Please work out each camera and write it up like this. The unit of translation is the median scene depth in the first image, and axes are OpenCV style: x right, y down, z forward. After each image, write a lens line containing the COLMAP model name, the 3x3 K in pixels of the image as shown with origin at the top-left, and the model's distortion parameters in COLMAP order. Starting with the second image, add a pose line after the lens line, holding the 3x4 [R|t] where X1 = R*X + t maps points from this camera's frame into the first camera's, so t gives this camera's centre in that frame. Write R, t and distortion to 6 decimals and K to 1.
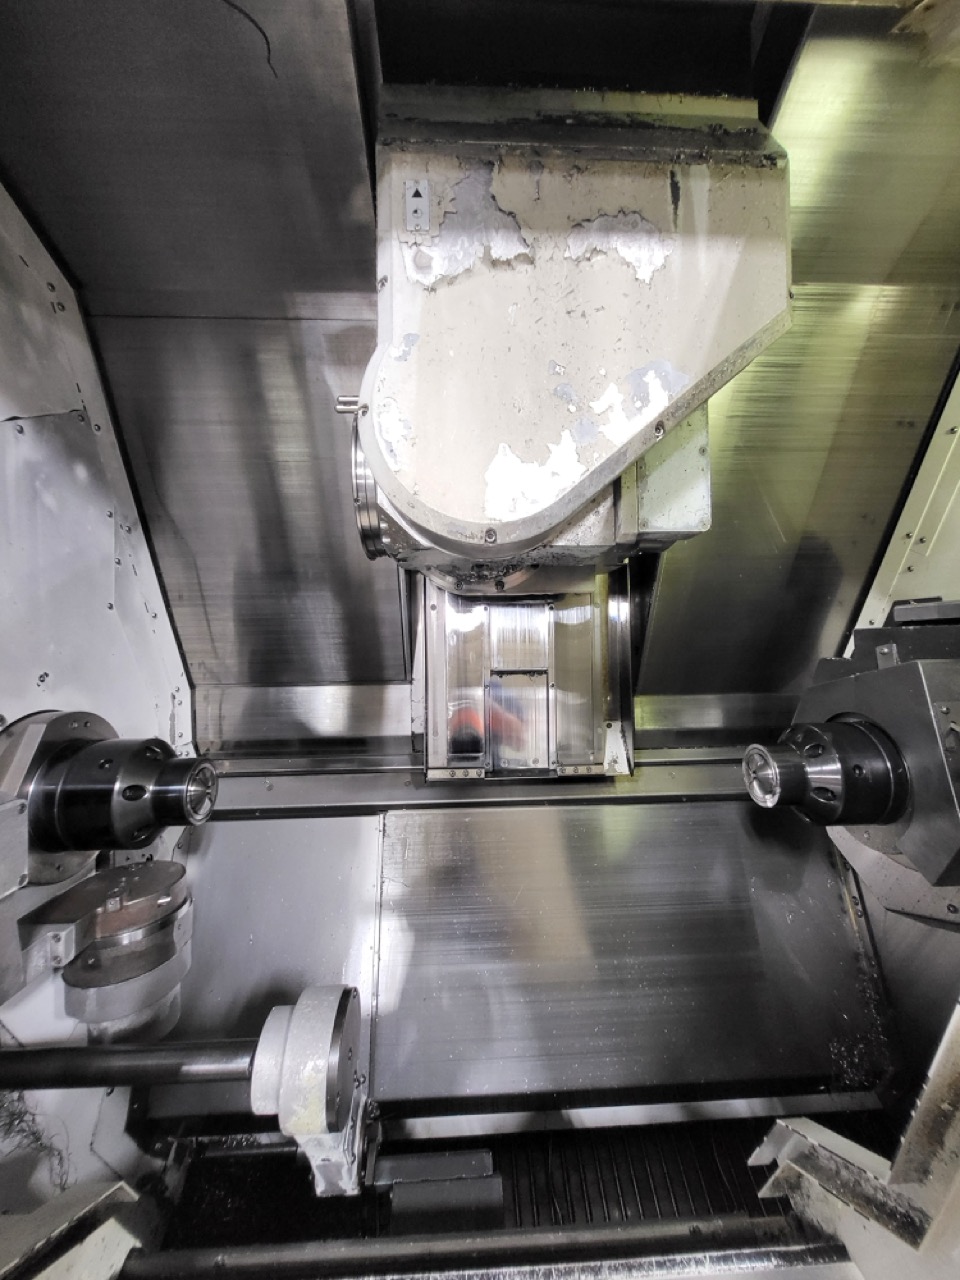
lens RADIAL K [[507.5, 0, 479.0], [0, 507.5, 635.3], [0, 0, 1]] dist [-0.001649, 0.000059]
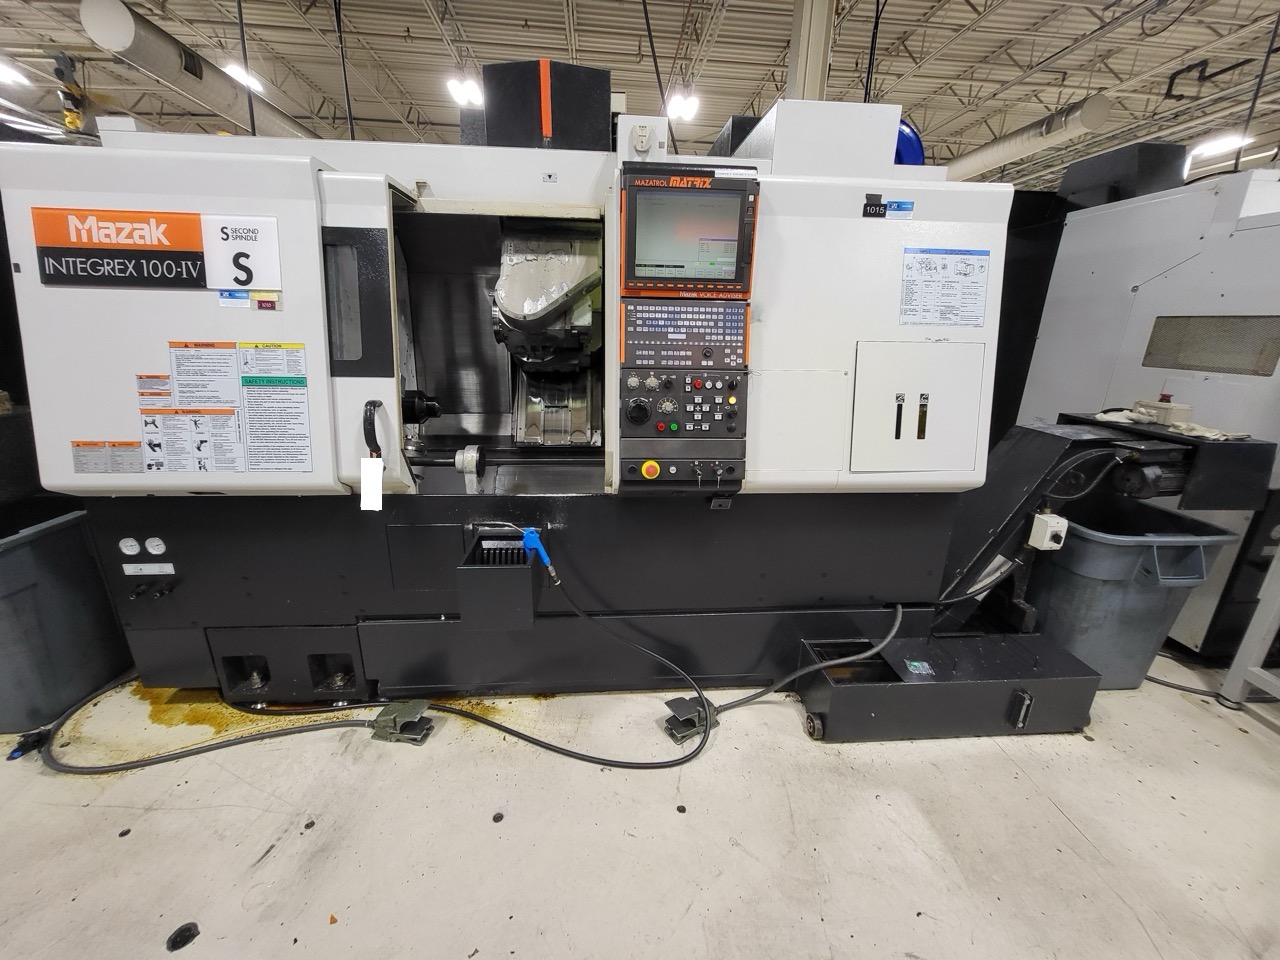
lens RADIAL K [[501.5, 0, 627.6], [0, 501.5, 474.4], [0, 0, 1]] dist [0.000809, 0.000220]
pose [[0.999650, -0.000126, 0.026440, 0.516989], [0.005665, 0.977786, -0.209527, 1.315306], [-0.025826, 0.209604, 0.977445, -1.899469]]
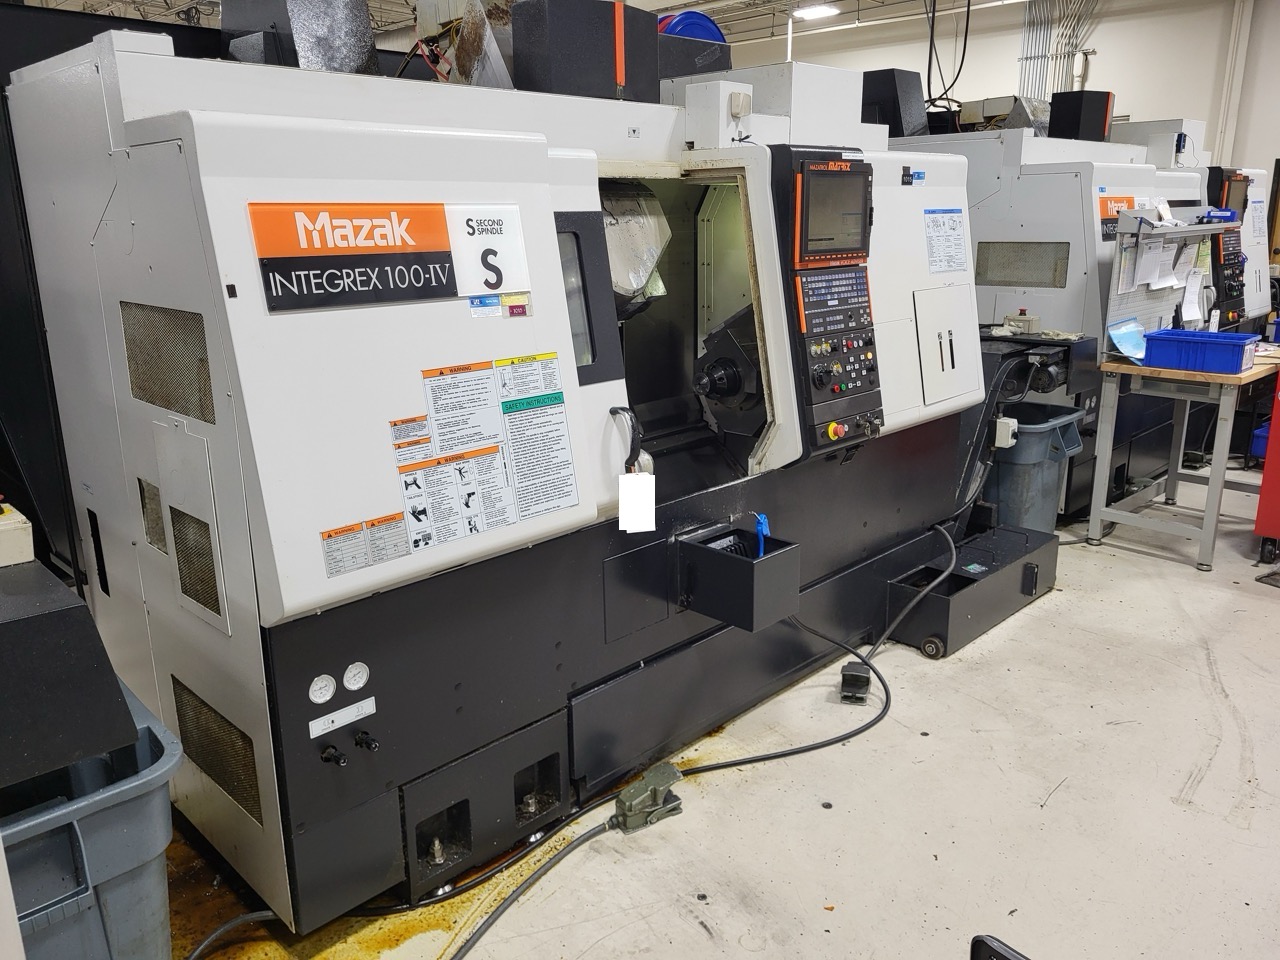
lens RADIAL K [[971.8, 0, 641.0], [0, 971.8, 471.2], [0, 0, 1]] dist [0.049843, -0.030077]
pose [[0.733696, -0.195143, 0.650853, -3.146616], [0.349351, 0.929907, -0.115007, 1.196178], [-0.582789, 0.311756, 0.750443, -2.551357]]
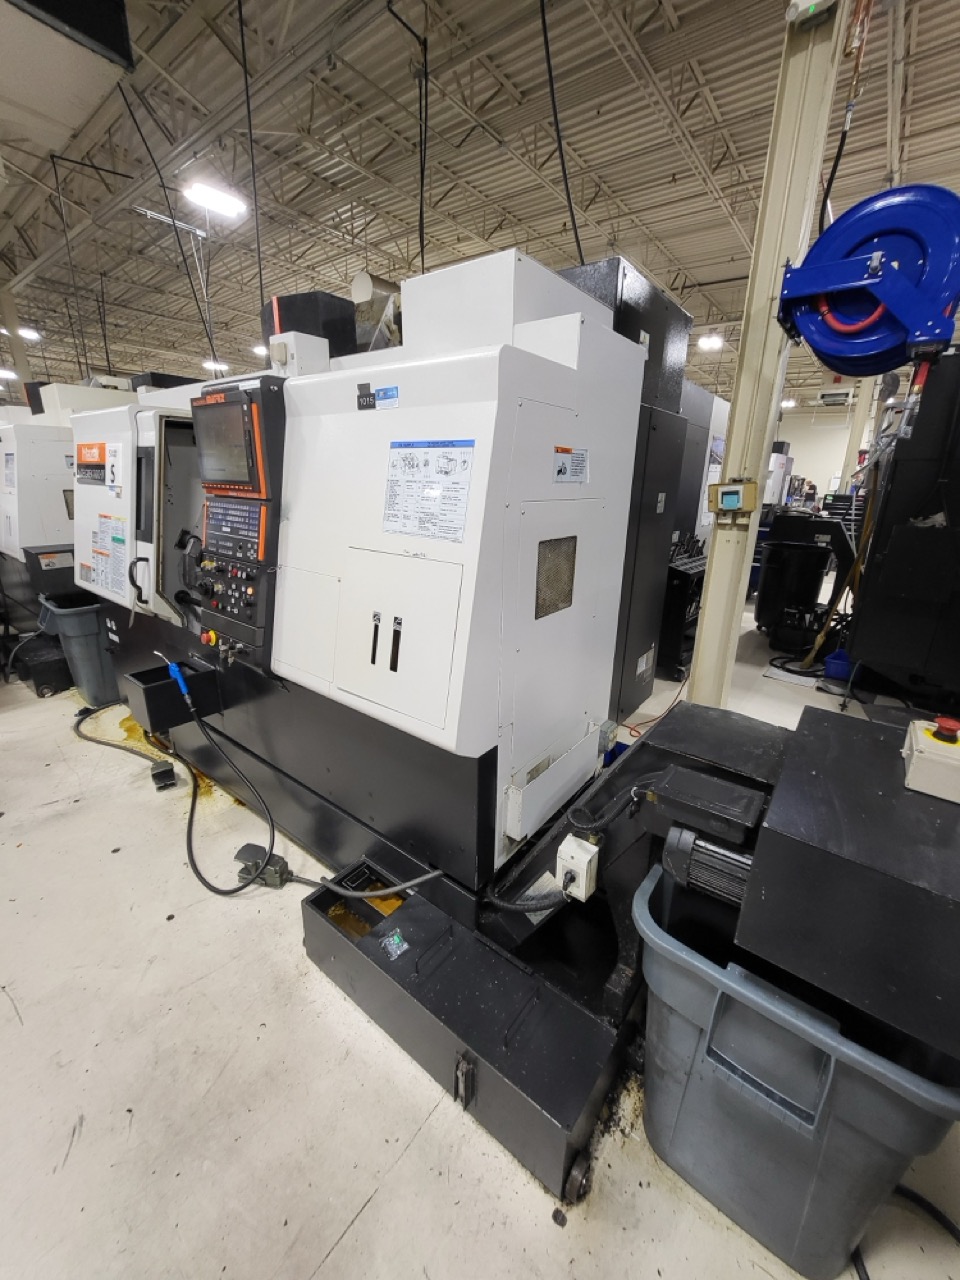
lens RADIAL K [[503.2, 0, 488.7], [0, 503.2, 633.5], [0, 0, 1]] dist [-0.000991, 0.000371]
pose [[0.768948, 0.198243, -0.607799, 3.620048], [-0.321972, 0.941424, -0.100278, 0.551467], [0.552317, 0.272802, 0.787734, -0.967386]]
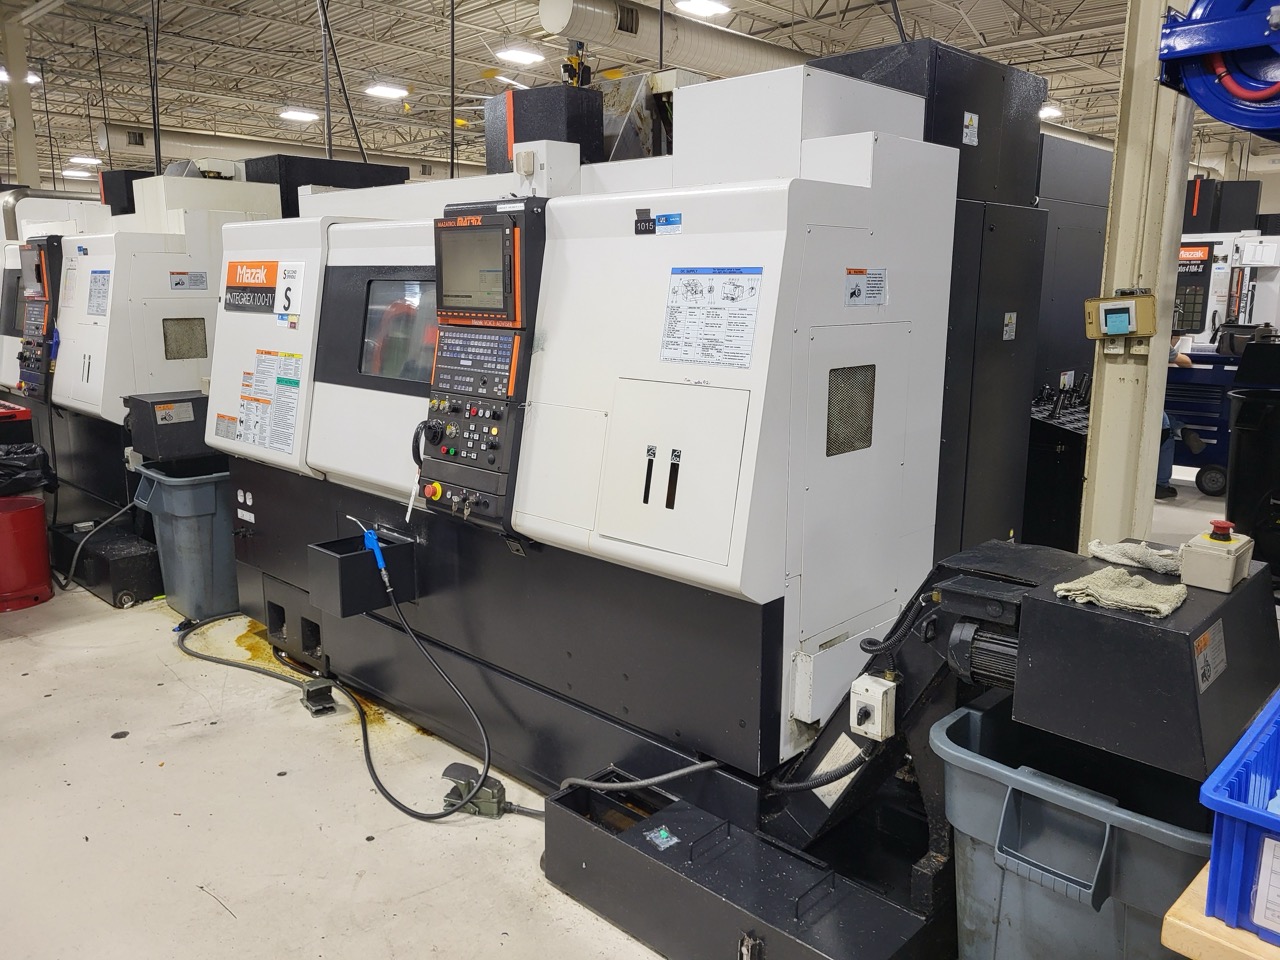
lens RADIAL K [[972.3, 0, 636.0], [0, 972.3, 458.3], [0, 0, 1]] dist [0.049964, -0.032719]
pose [[0.692061, 0.122136, -0.711432, 4.609287], [-0.347255, 0.920374, -0.179793, 1.153889], [0.632824, 0.371476, 0.679367, -2.177479]]
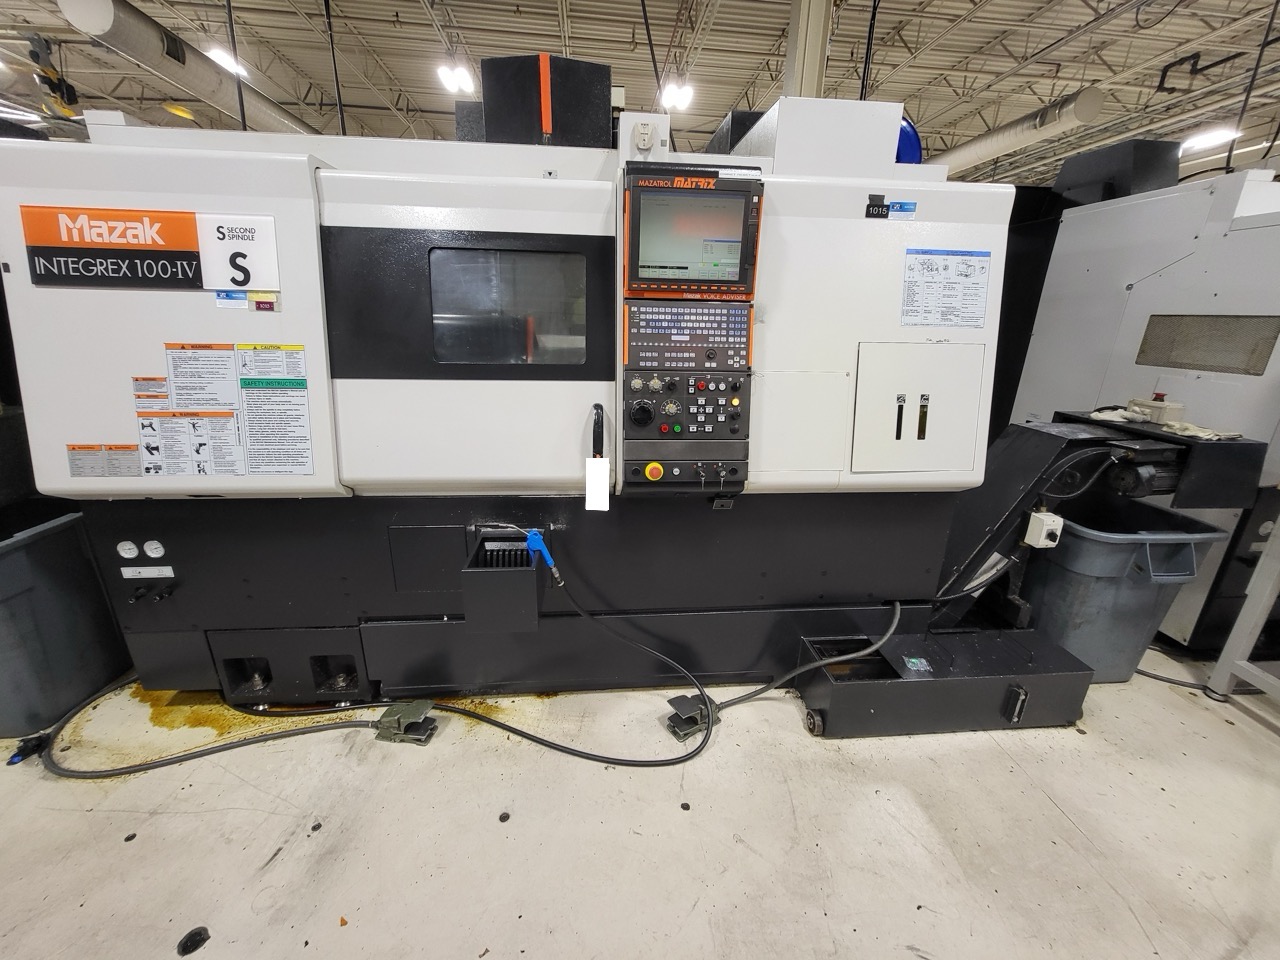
lens RADIAL K [[501.5, 0, 627.6], [0, 501.5, 474.4], [0, 0, 1]] dist [0.000809, 0.000220]
pose [[0.999158, -0.003857, 0.040854, 0.466037], [0.011662, 0.981211, -0.192587, 1.267509], [-0.039343, 0.192901, 0.980429, -1.910667]]
